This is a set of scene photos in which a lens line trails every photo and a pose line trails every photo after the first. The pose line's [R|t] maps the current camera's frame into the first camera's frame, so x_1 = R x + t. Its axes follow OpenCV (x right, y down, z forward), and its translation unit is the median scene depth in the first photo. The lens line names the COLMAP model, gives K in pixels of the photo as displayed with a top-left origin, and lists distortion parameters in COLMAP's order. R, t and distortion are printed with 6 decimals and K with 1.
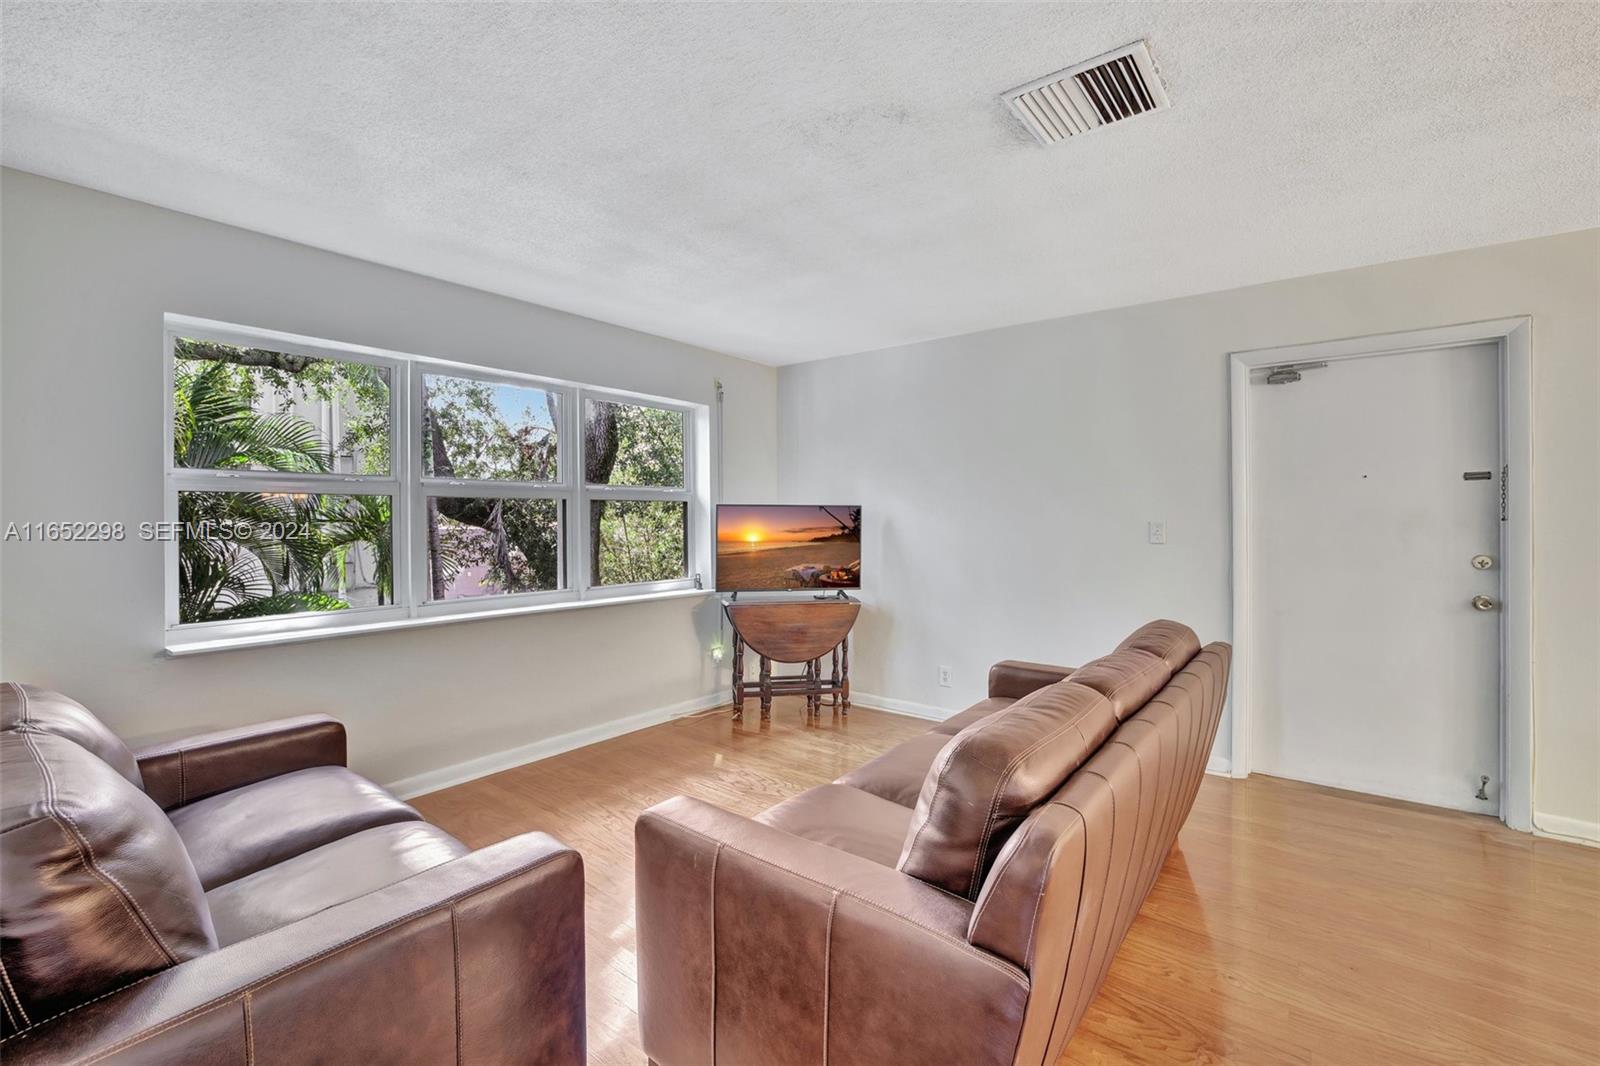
lens RADIAL K [[696.4, 0, 797.0], [0, 696.4, 524.0], [0, 0, 1]] dist [-0.045530, 0.014757]
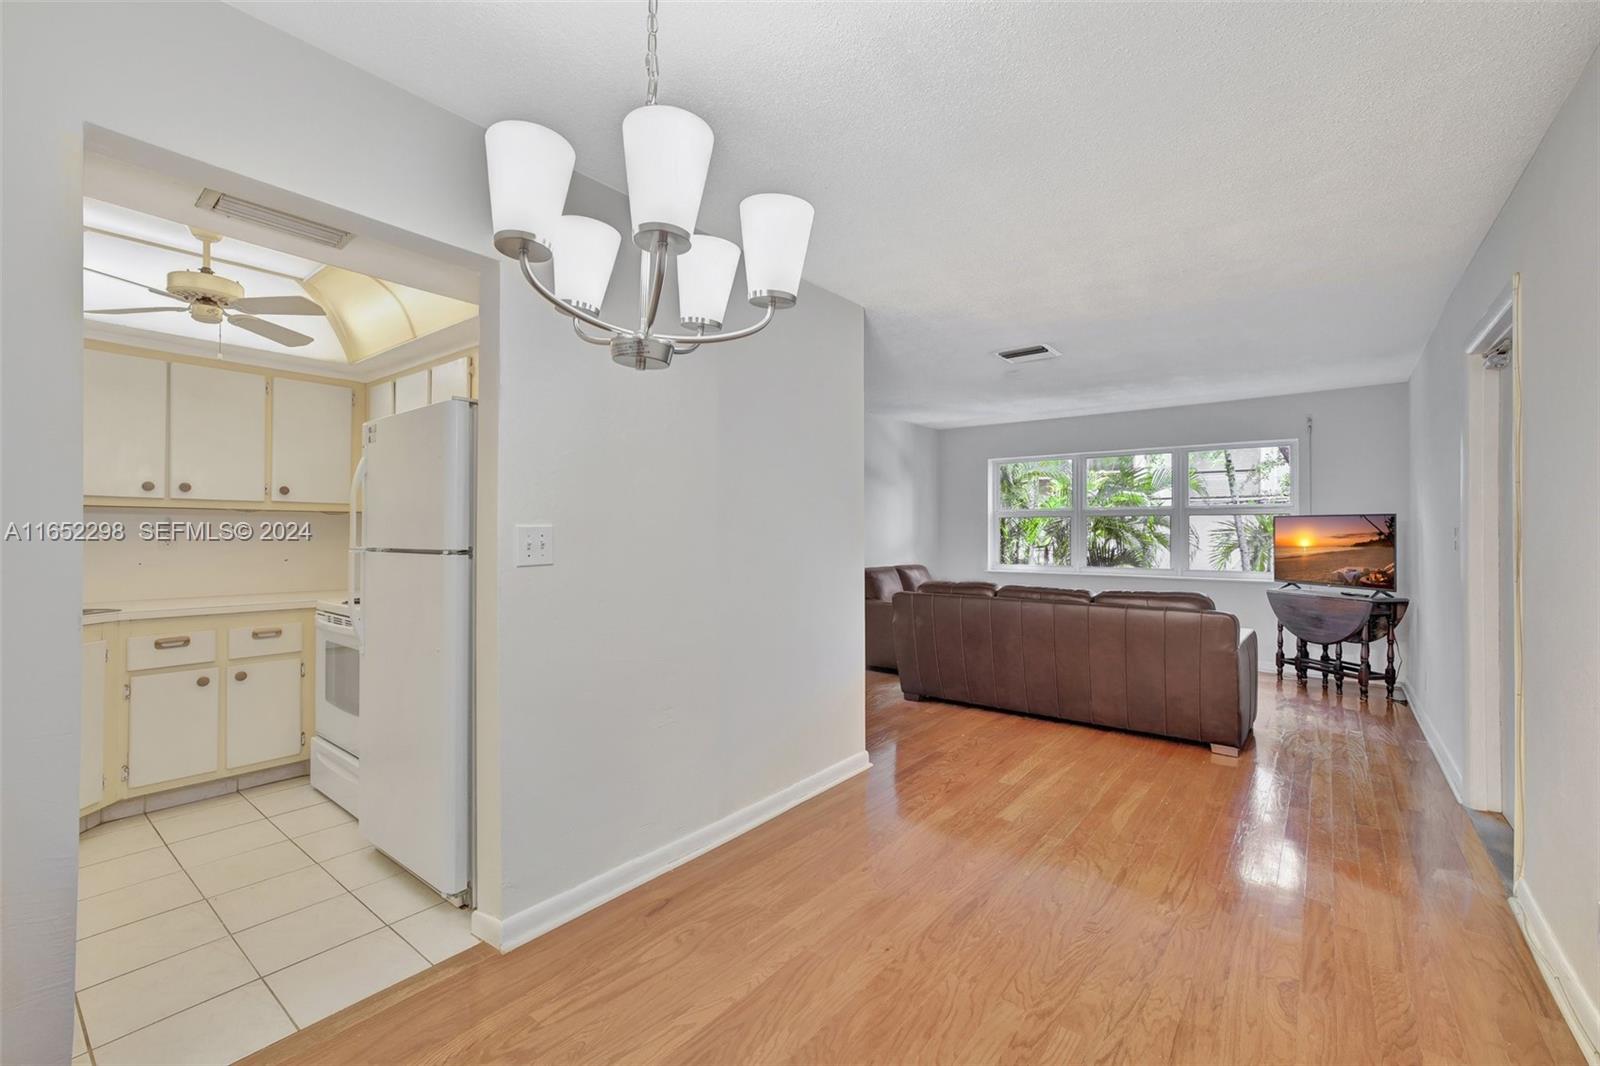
lens RADIAL K [[666.9, 0, 795.8], [0, 666.9, 528.6], [0, 0, 1]] dist [-0.042202, 0.018798]
pose [[0.010968, -0.006341, -0.999920, 1.523880], [-0.015648, 0.999856, -0.006512, 0.024161], [0.999817, 0.015718, 0.010868, 0.098117]]
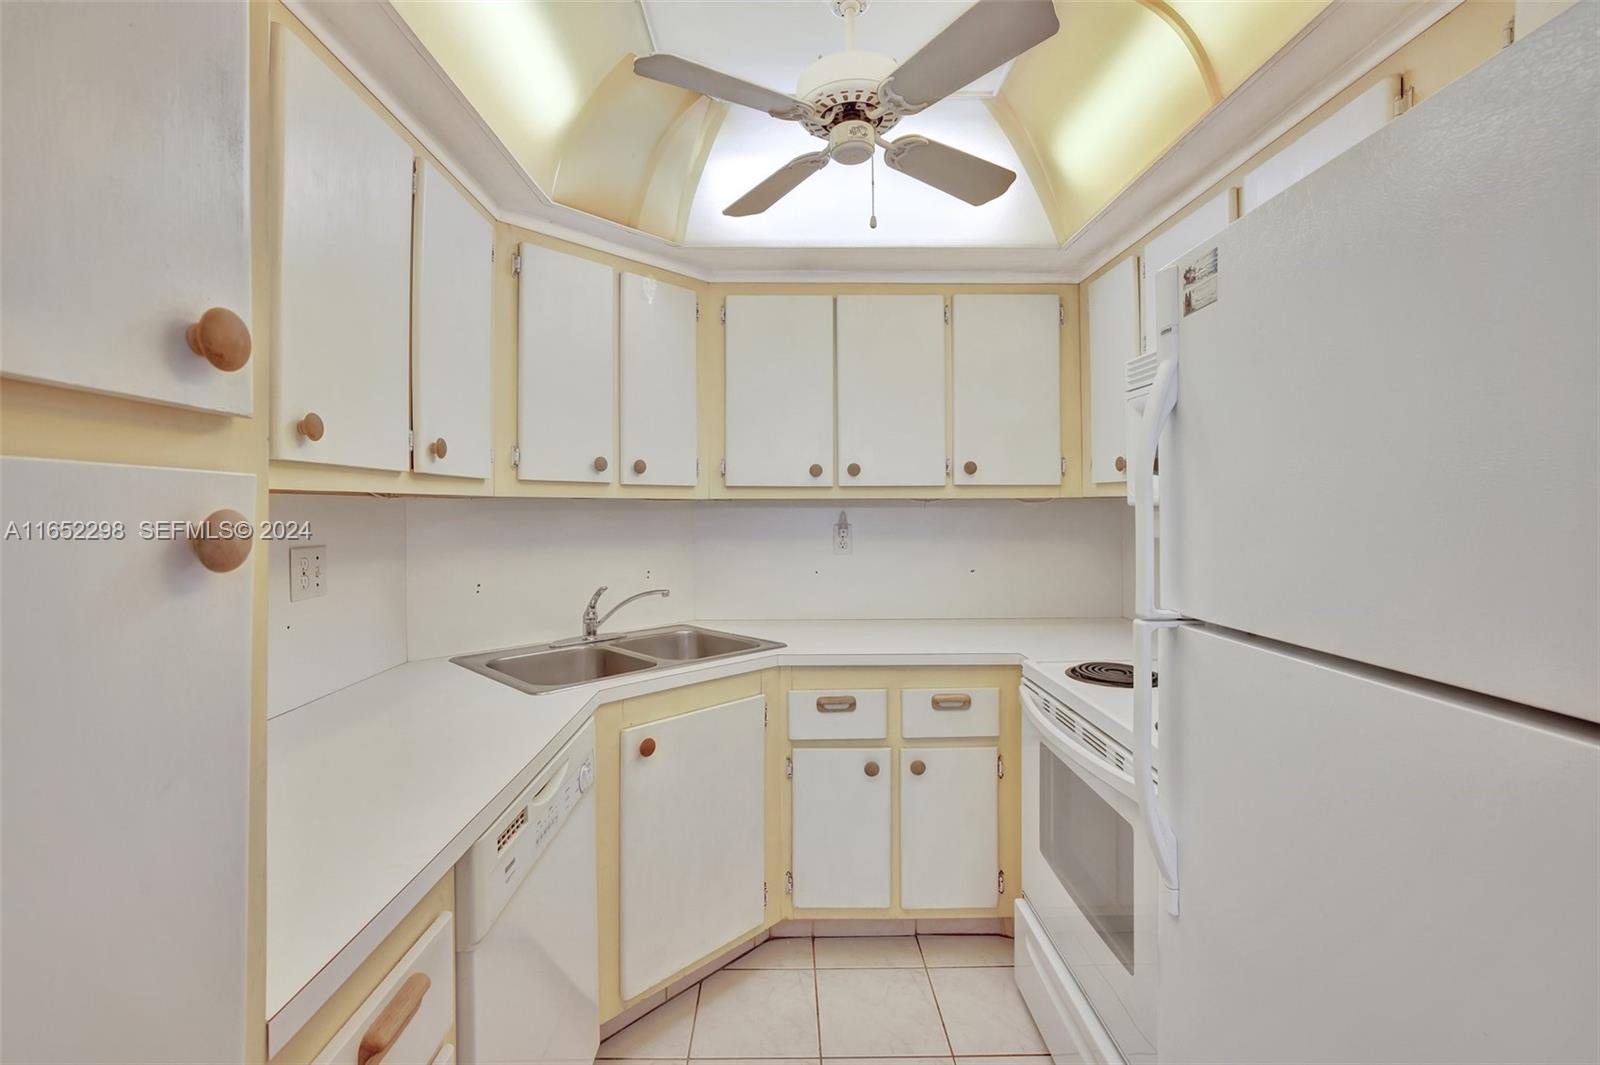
lens RADIAL K [[692.3, 0, 802.9], [0, 692.3, 499.2], [0, 0, 1]] dist [-0.019716, 0.000644]
pose [[-0.769776, -0.002285, -0.638310, 1.057403], [-0.003559, 0.999993, 0.000712, 0.001695], [0.638304, 0.002819, -0.769779, -0.270500]]
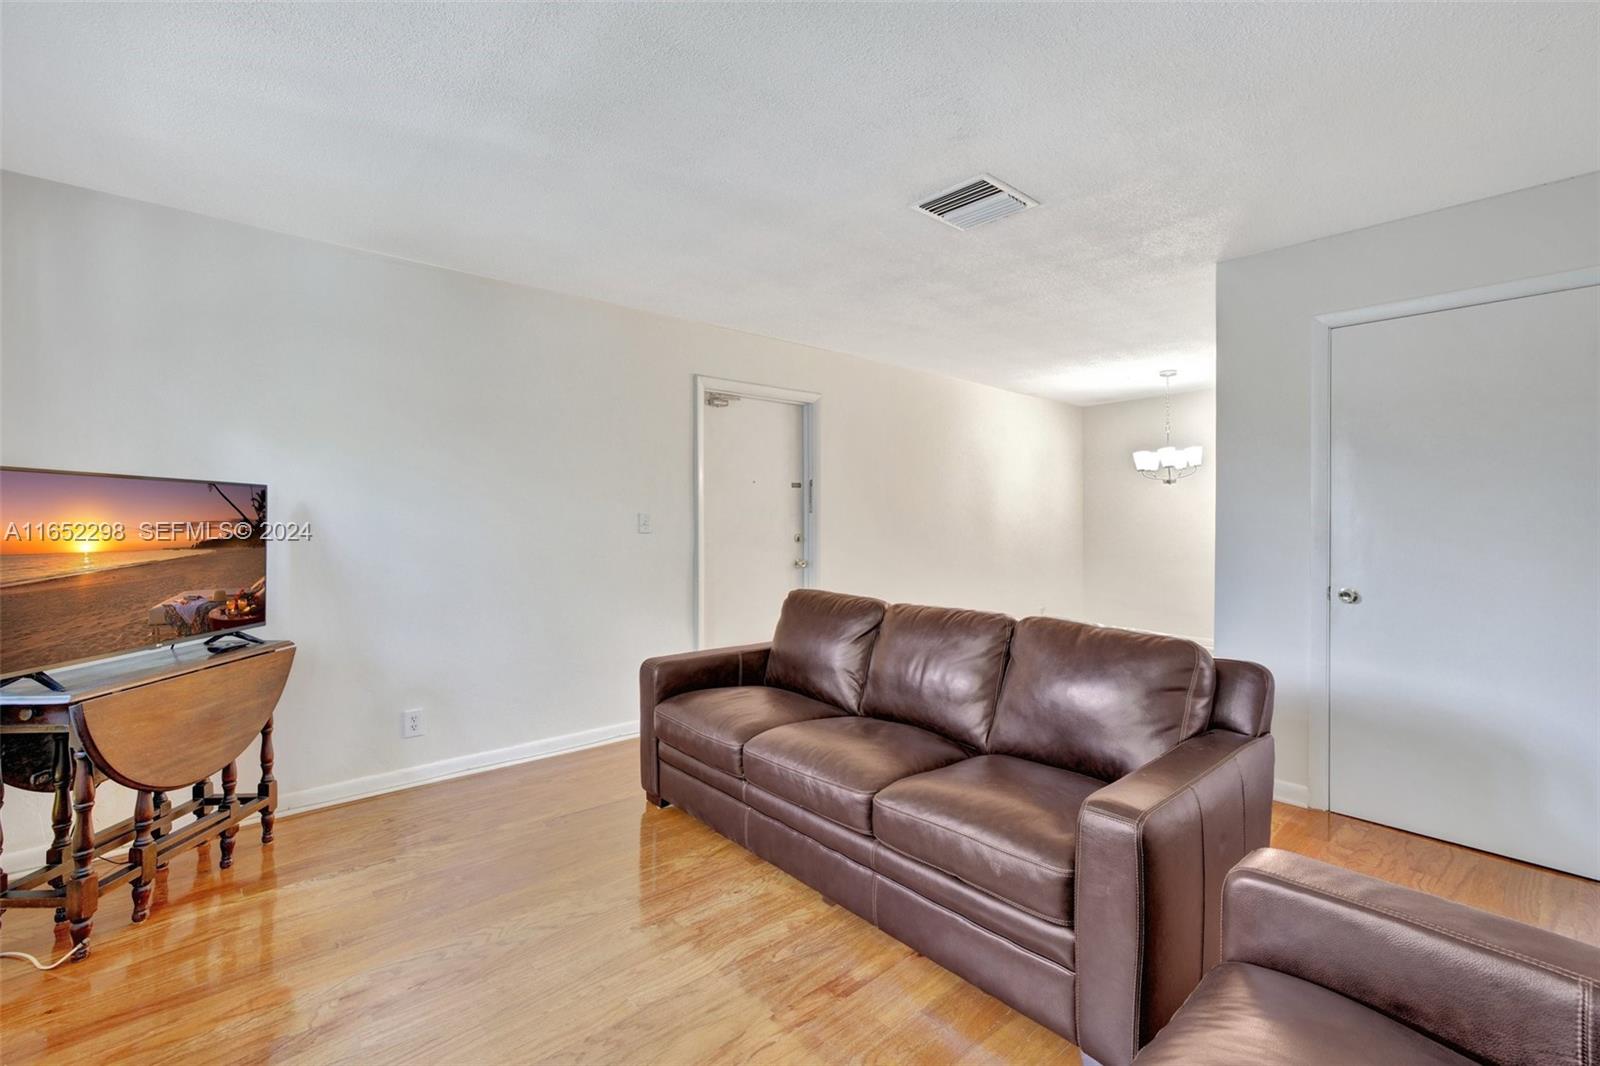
lens RADIAL K [[696.4, 0, 797.0], [0, 696.4, 524.0], [0, 0, 1]] dist [-0.045530, 0.014757]
pose [[0.175118, -0.002427, 0.984544, -0.568301], [0.017636, 0.999844, -0.000673, 0.020731], [-0.984389, 0.017481, 0.175133, 0.631827]]
